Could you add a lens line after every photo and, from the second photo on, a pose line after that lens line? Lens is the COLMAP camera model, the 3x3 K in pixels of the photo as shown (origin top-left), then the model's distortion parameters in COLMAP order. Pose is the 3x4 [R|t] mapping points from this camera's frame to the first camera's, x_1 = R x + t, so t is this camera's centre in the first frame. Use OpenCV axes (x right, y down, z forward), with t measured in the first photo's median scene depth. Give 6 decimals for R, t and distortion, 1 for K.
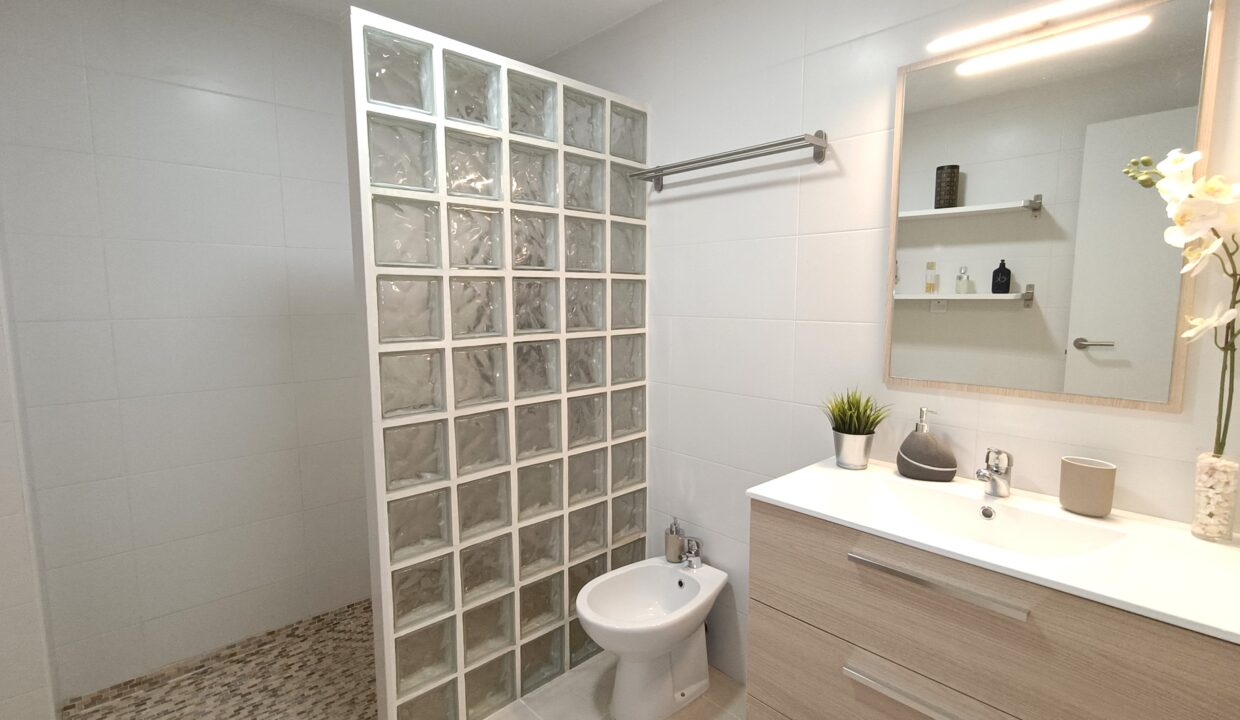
lens RADIAL K [[582.4, 0, 618.7], [0, 582.4, 362.3], [0, 0, 1]] dist [0.000629, 0.000066]
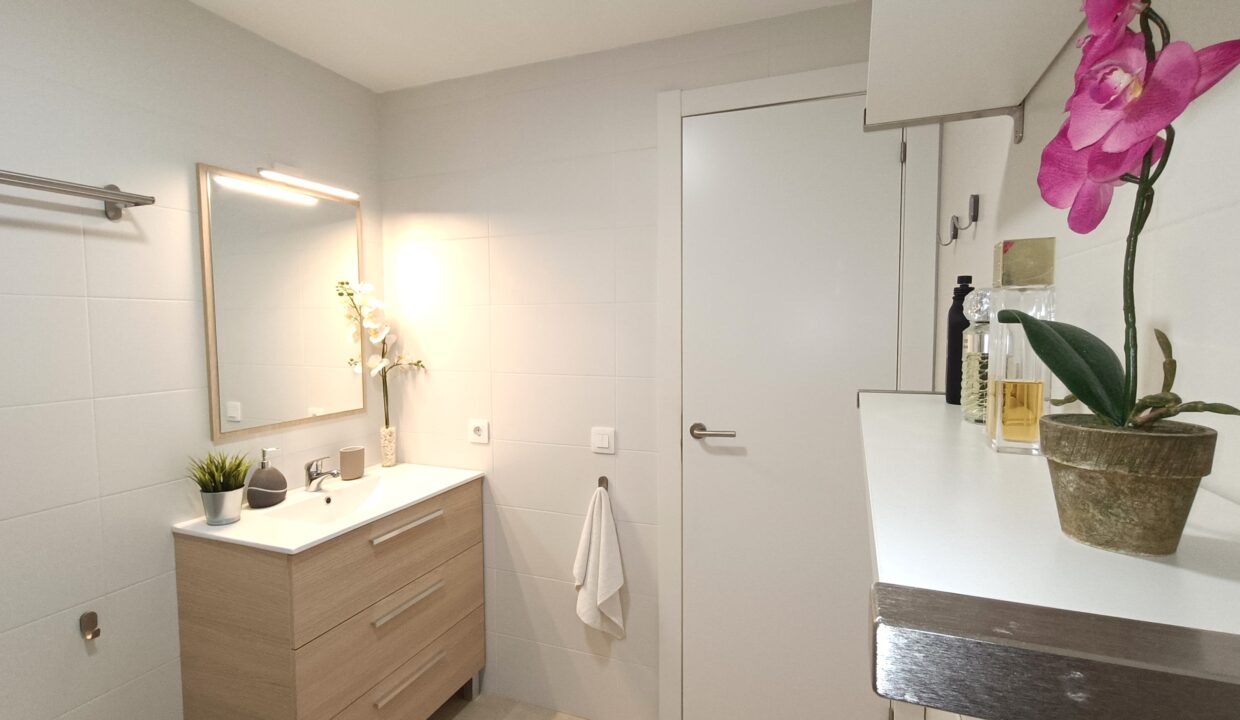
lens RADIAL K [[582.4, 0, 618.7], [0, 582.4, 362.3], [0, 0, 1]] dist [0.000629, 0.000066]
pose [[-0.424874, -0.051179, 0.903804, -0.874307], [0.114106, 0.987409, 0.109555, -0.146905], [-0.898032, 0.149677, -0.413685, 0.762632]]
